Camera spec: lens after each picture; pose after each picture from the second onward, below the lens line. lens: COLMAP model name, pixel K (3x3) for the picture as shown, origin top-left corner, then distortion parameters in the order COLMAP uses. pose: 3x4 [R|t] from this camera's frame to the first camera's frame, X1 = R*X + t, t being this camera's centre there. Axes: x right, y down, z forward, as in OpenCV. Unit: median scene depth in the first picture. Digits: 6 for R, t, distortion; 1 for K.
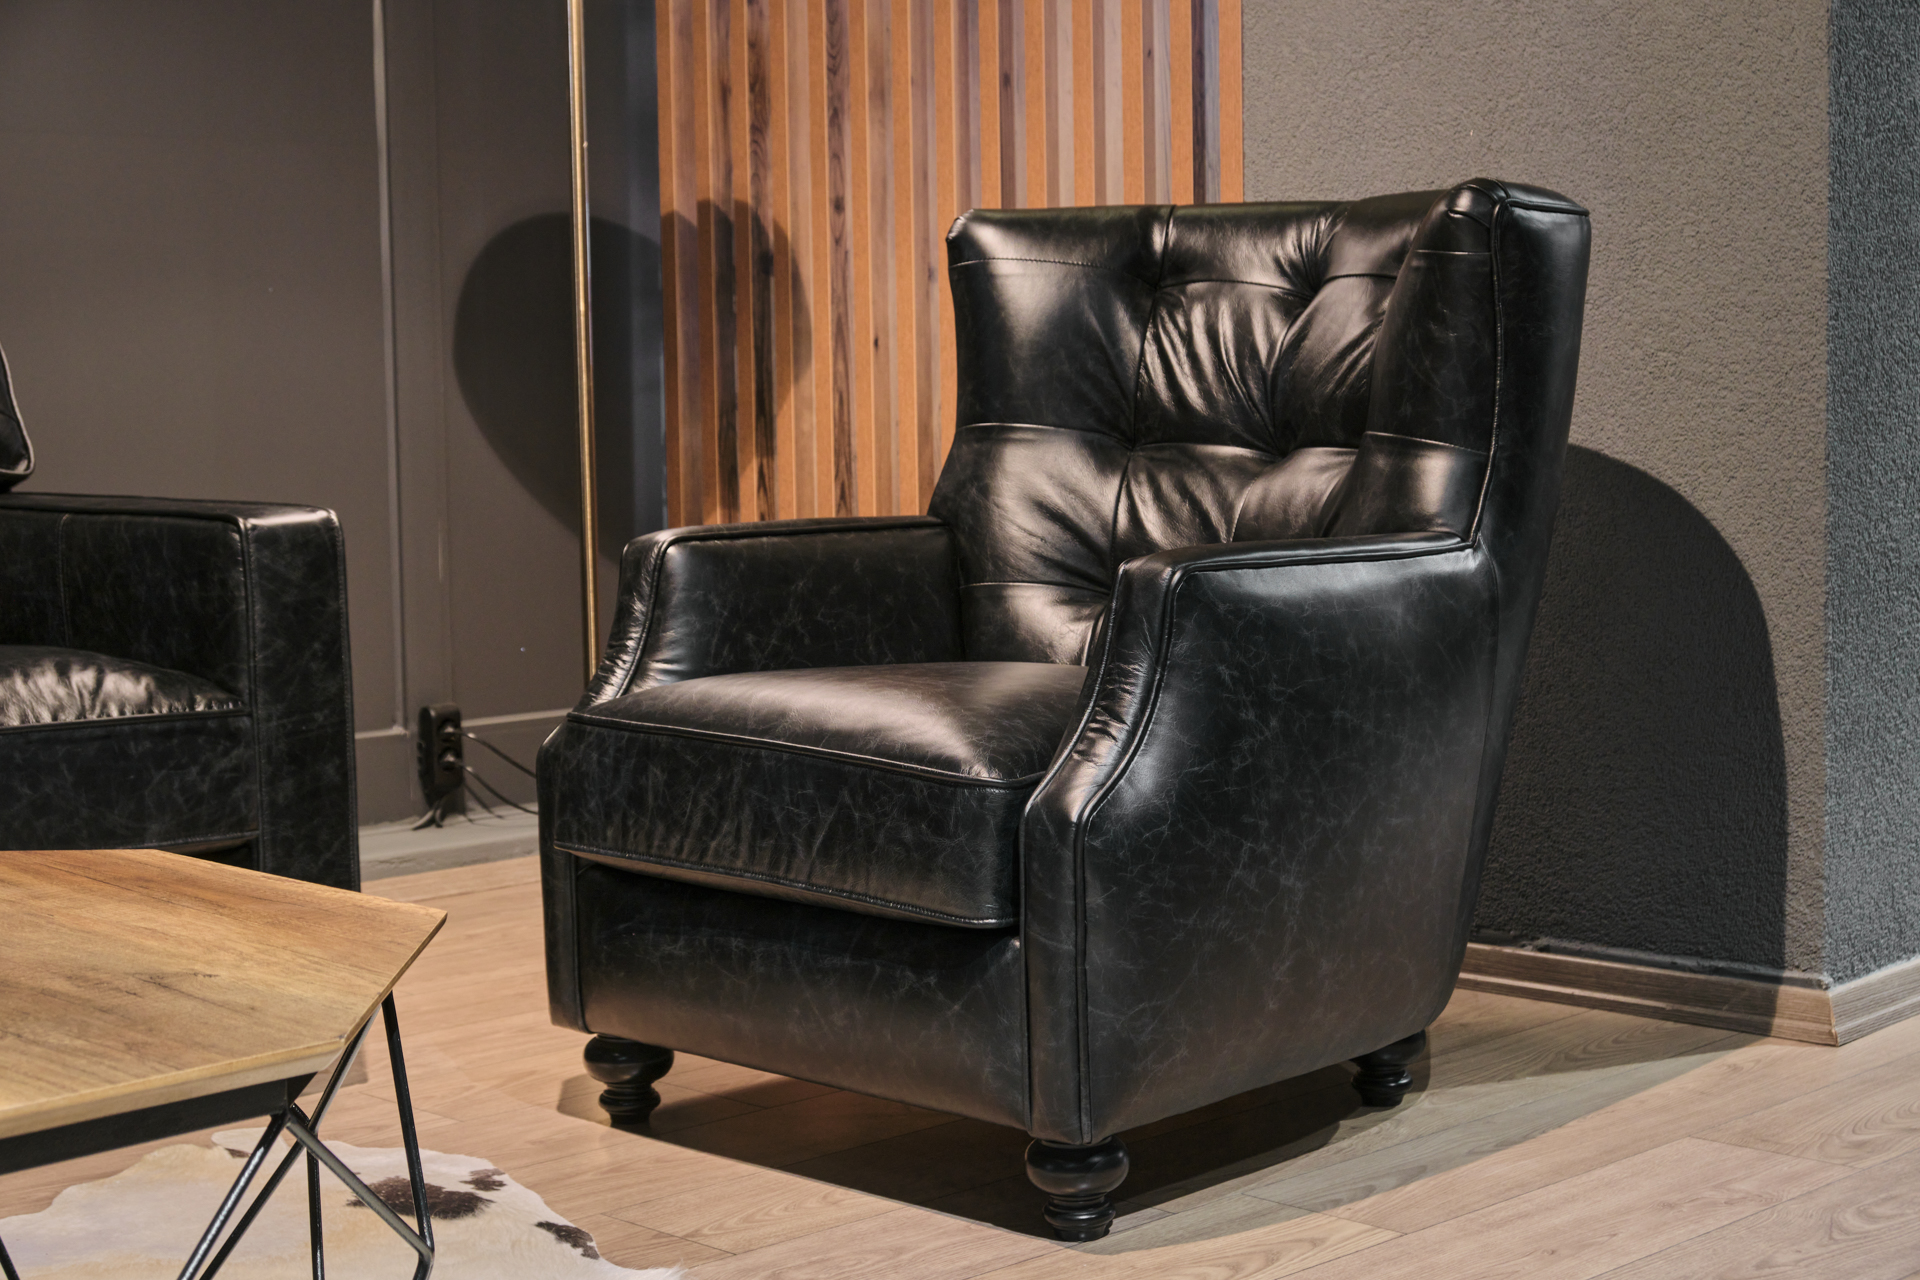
lens RADIAL K [[3115.0, 0, 960.0], [0, 3115.0, 640.0], [0, 0, 1]] dist [-0.022543, -0.001248]
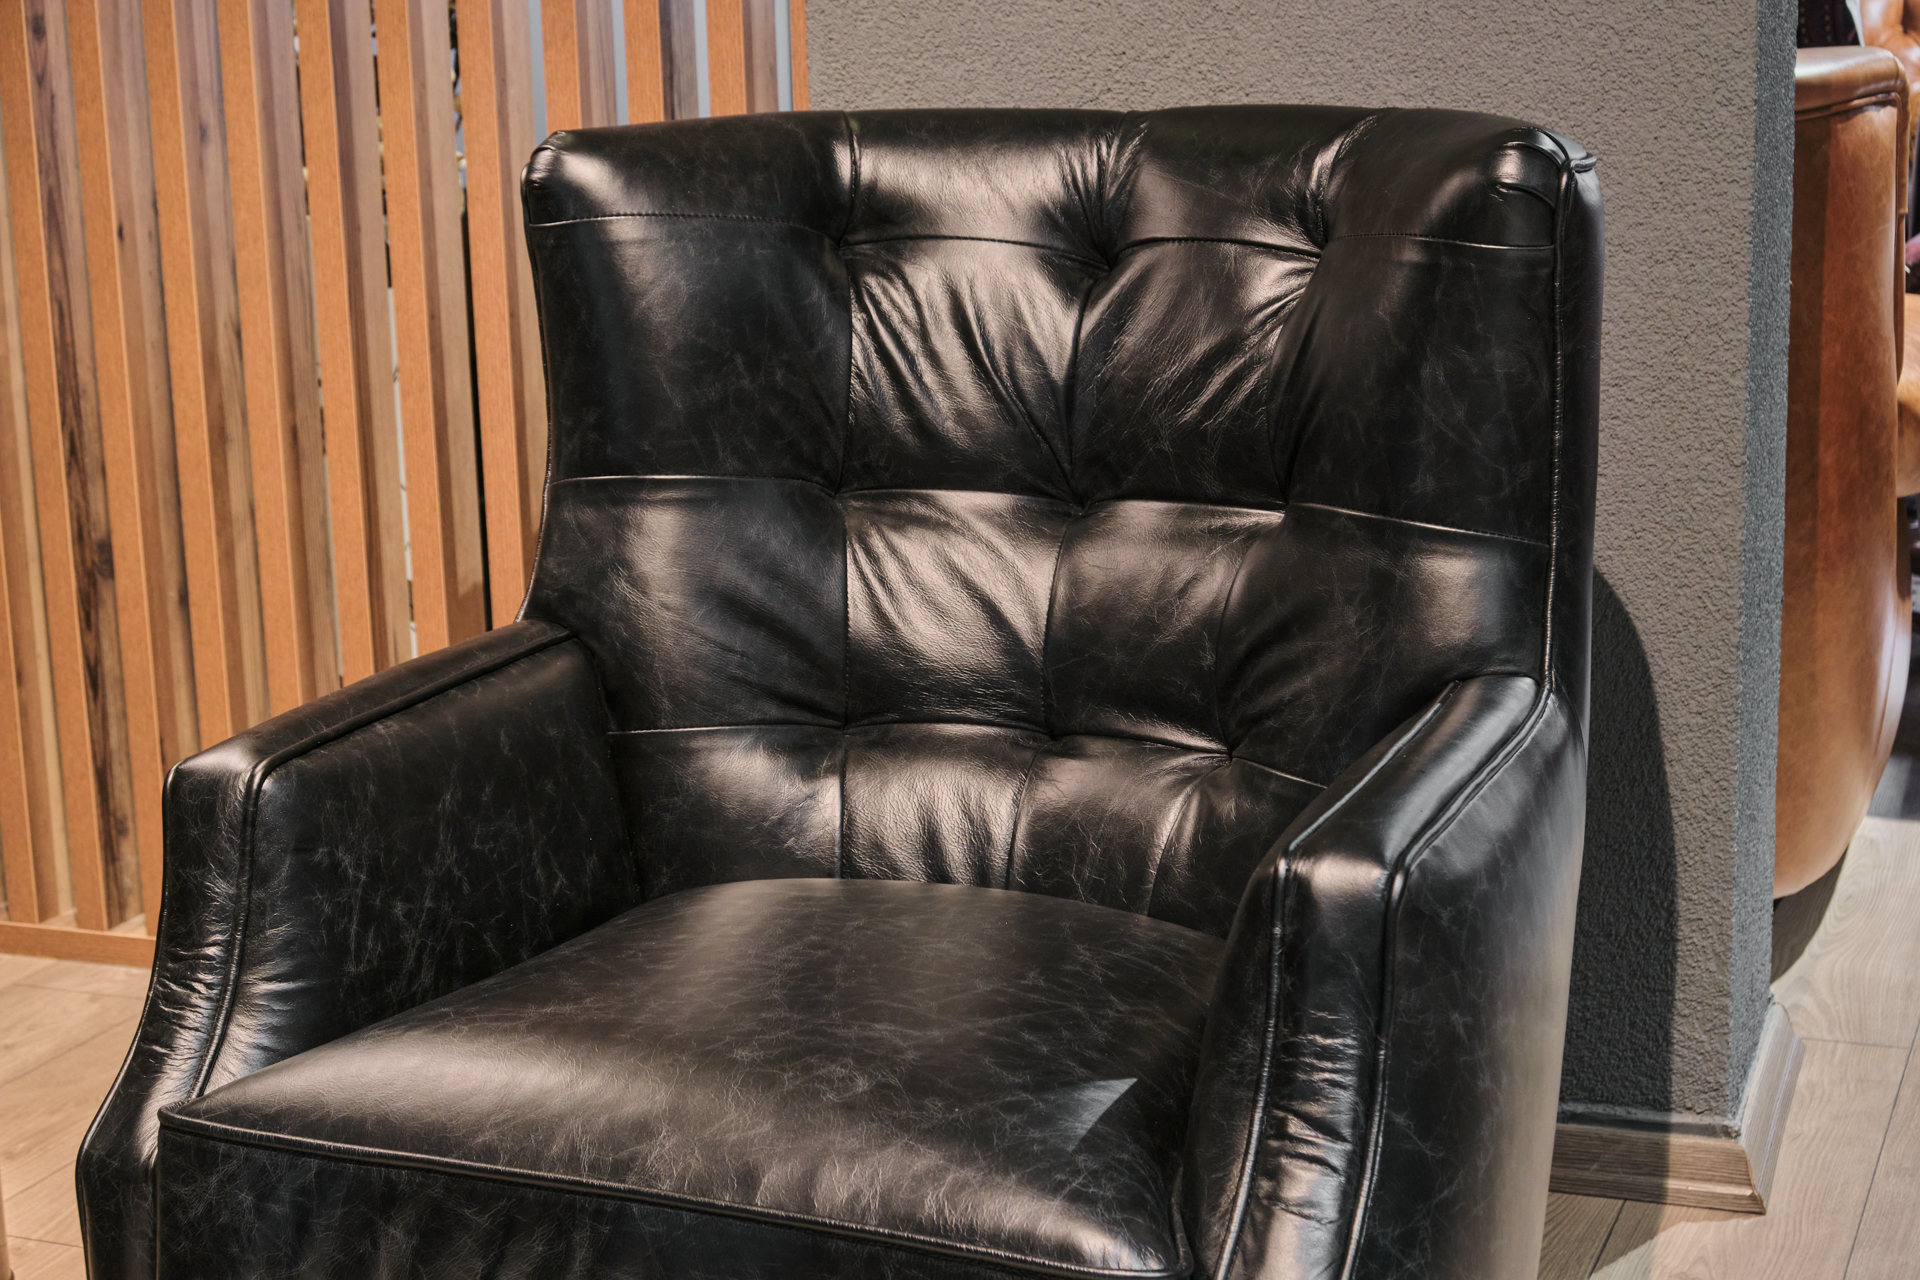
lens RADIAL K [[3201.2, 0, 1022.3], [0, 3201.2, 701.3], [0, 0, 1]] dist [-0.023781, -0.112676]
pose [[0.907407, -0.101010, 0.407934, -0.206522], [0.045725, 0.988652, 0.143093, -0.123381], [-0.417759, -0.111191, 0.901728, 0.397547]]
